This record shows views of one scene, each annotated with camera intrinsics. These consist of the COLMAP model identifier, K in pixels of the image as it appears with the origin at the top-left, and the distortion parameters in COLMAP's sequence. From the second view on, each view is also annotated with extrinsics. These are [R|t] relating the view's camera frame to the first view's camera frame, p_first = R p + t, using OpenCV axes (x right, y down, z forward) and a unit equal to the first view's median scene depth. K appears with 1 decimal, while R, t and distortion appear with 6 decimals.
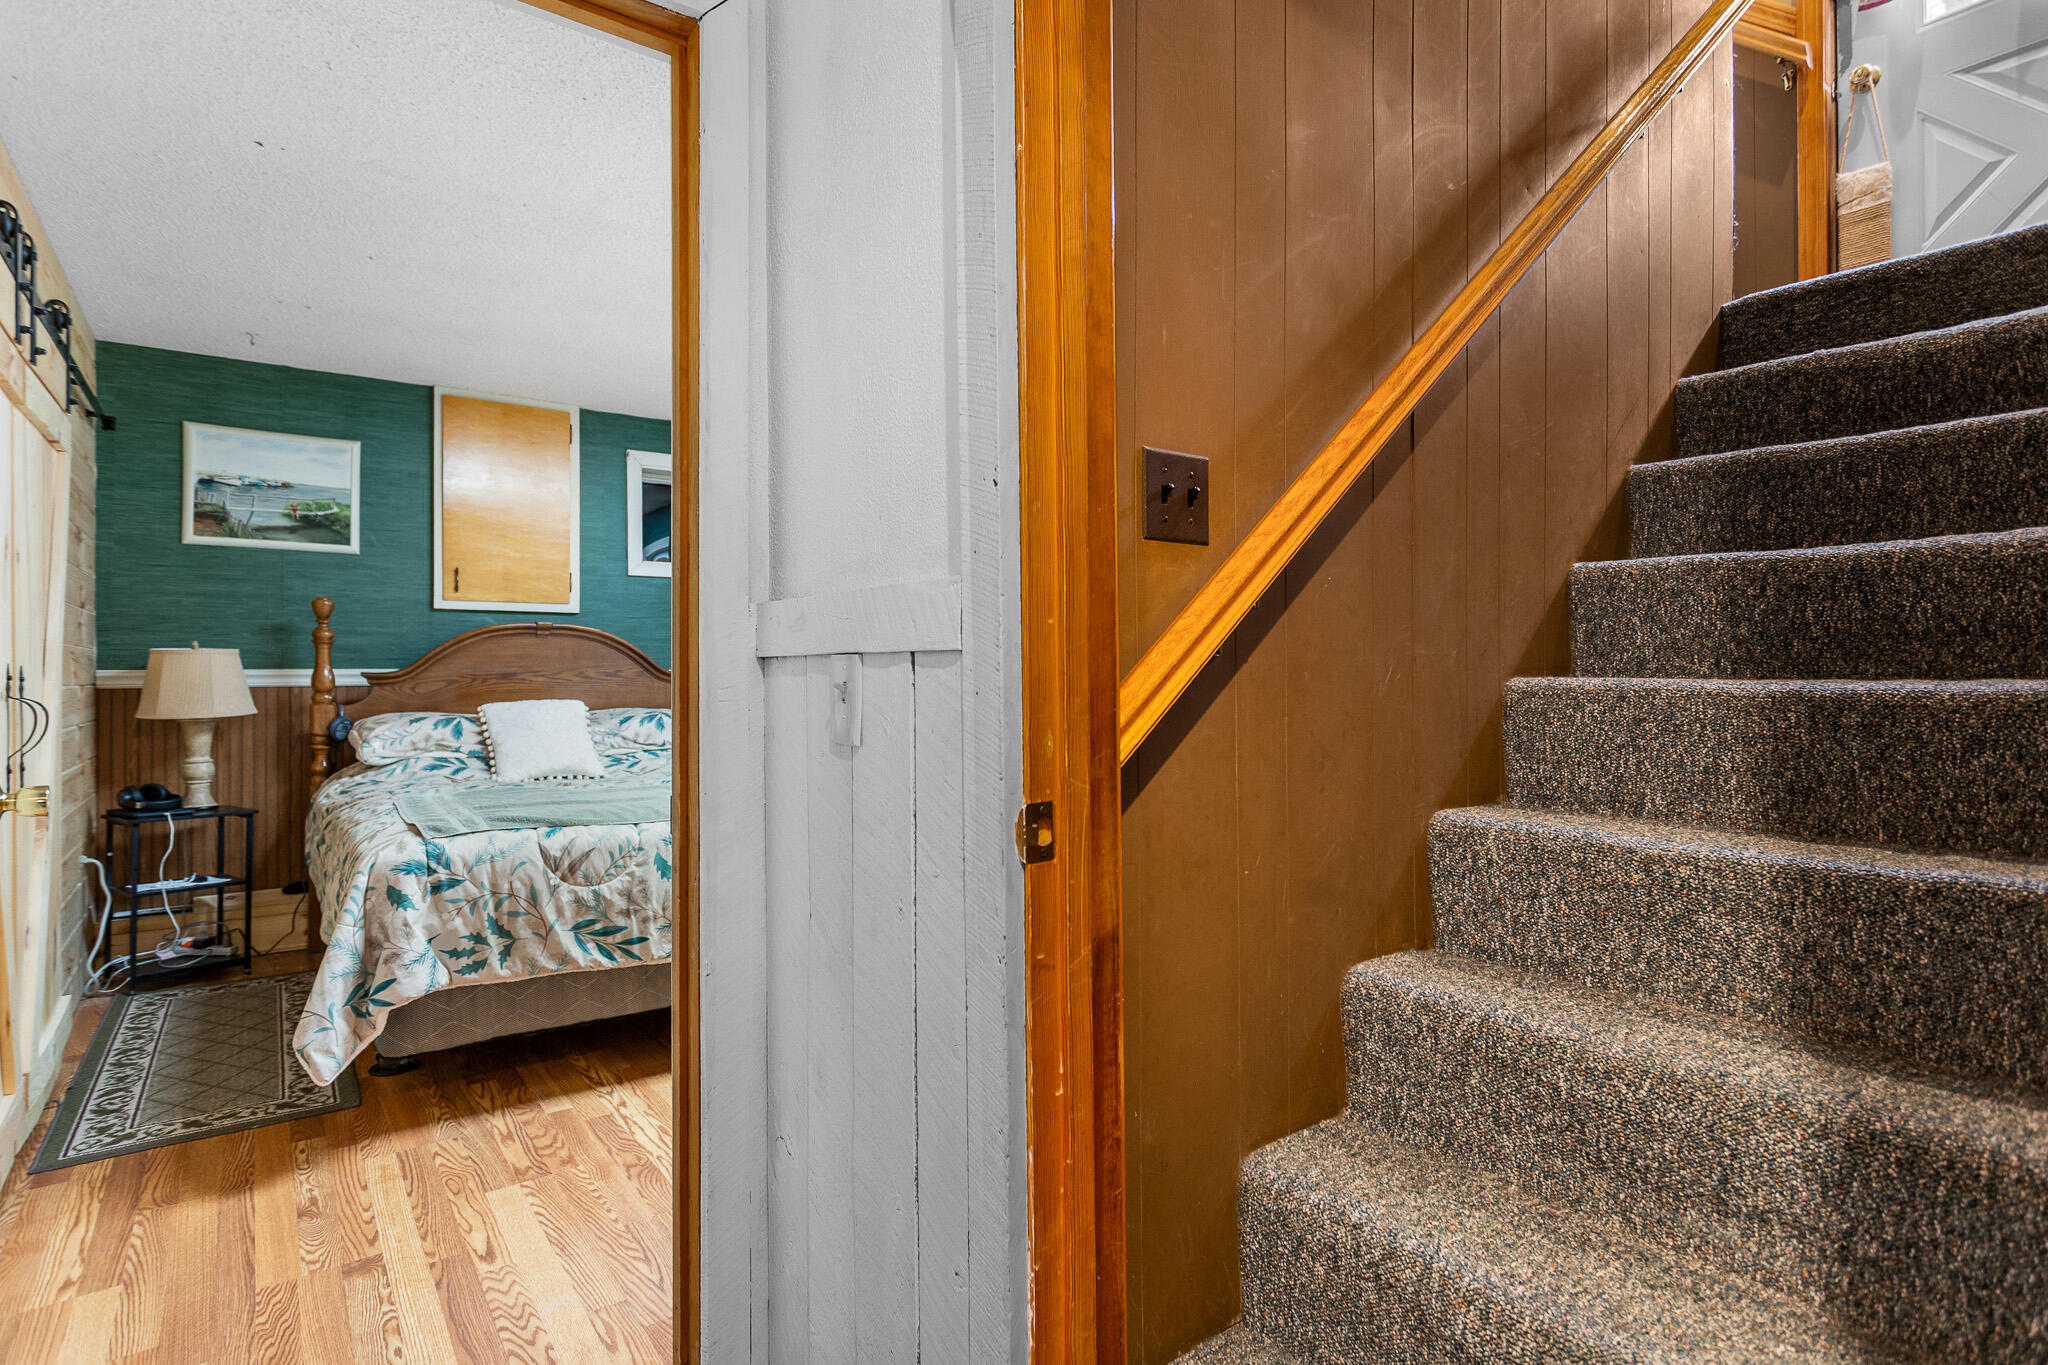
lens RADIAL K [[1025.0, 0, 1020.5], [0, 1025.0, 655.1], [0, 0, 1]] dist [0.001383, -0.000957]
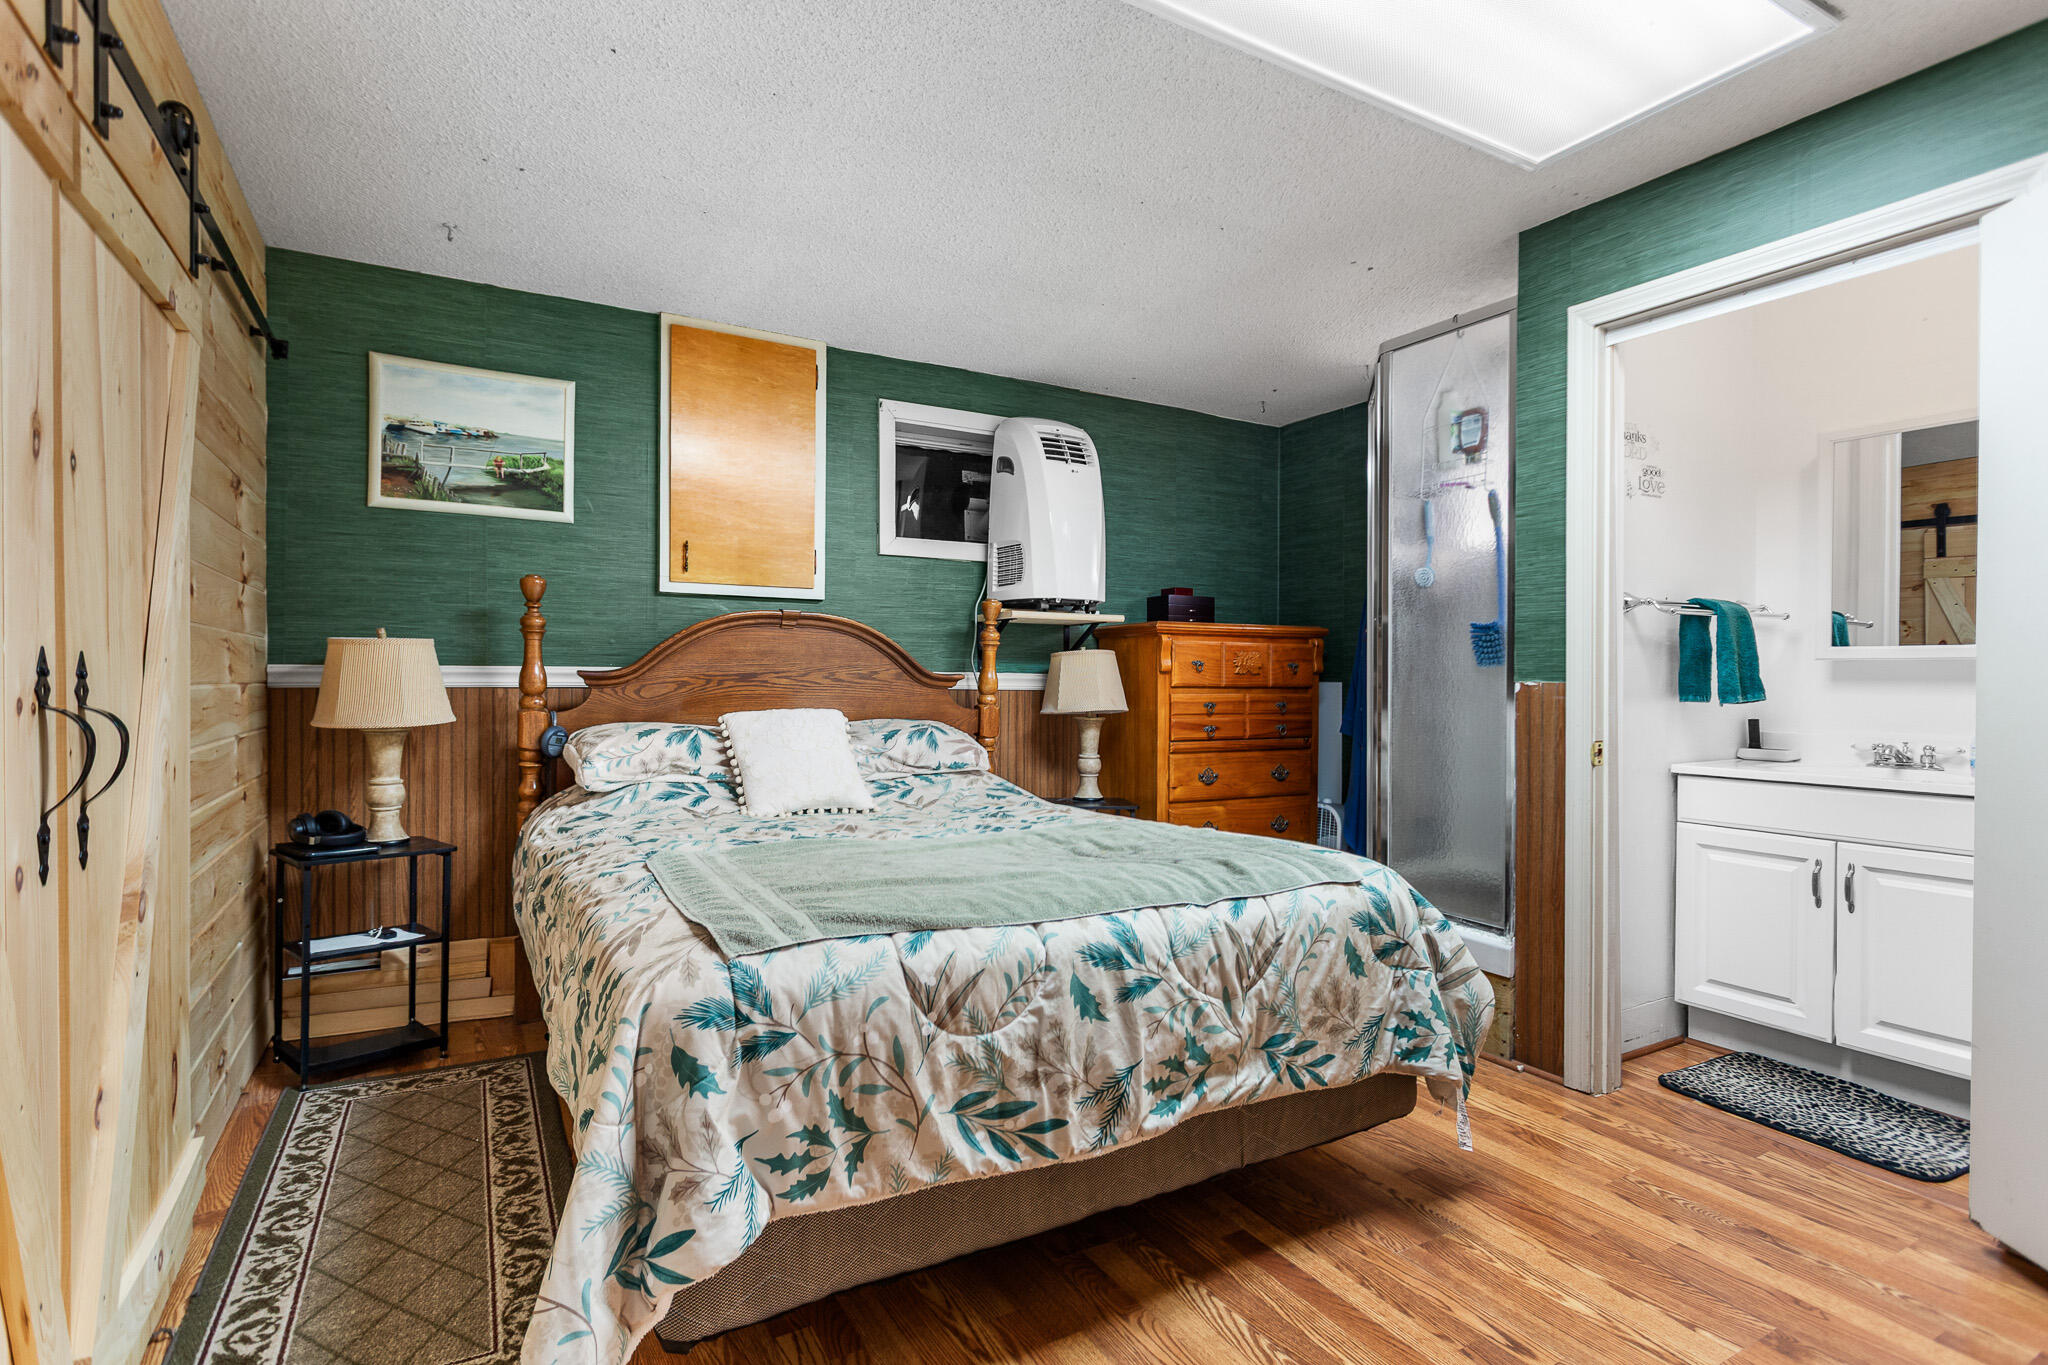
lens RADIAL K [[981.9, 0, 1020.7], [0, 981.9, 675.8], [0, 0, 1]] dist [0.000561, 0.000922]
pose [[0.993230, 0.010513, -0.115685, -0.224997], [-0.008812, 0.999846, 0.015202, 0.006483], [0.115827, -0.014080, 0.993170, 0.299770]]
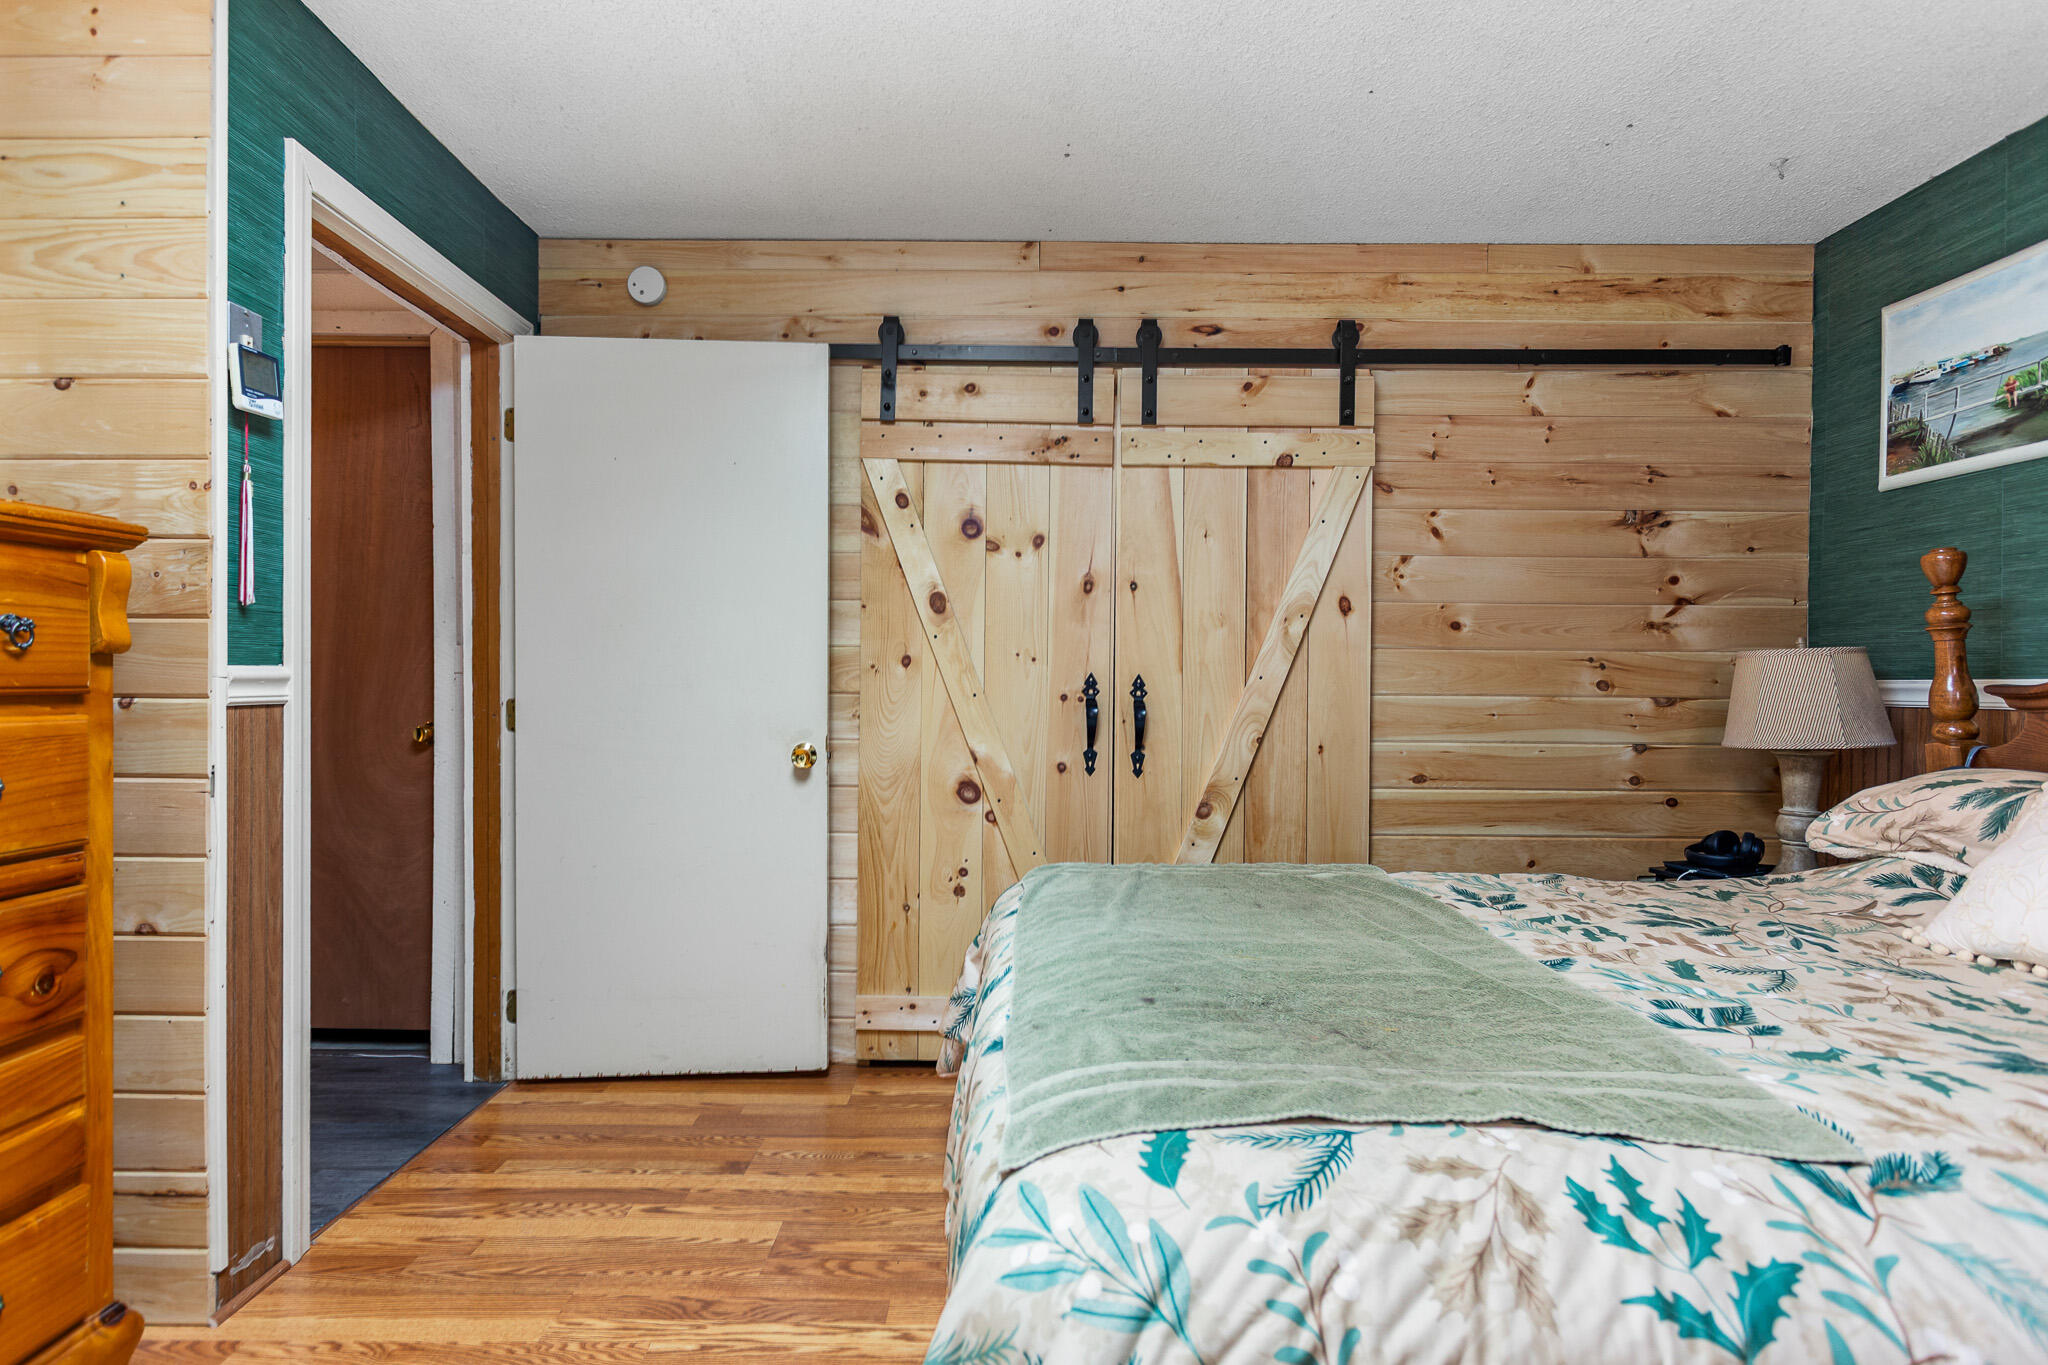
lens RADIAL K [[1021.4, 0, 1022.0], [0, 1021.4, 709.2], [0, 0, 1]] dist [-0.003436, -0.000720]
pose [[-0.592566, 0.021601, -0.805232, 0.055018], [0.007218, 0.999743, 0.021507, 0.015049], [0.805489, 0.006932, -0.592570, 0.939480]]
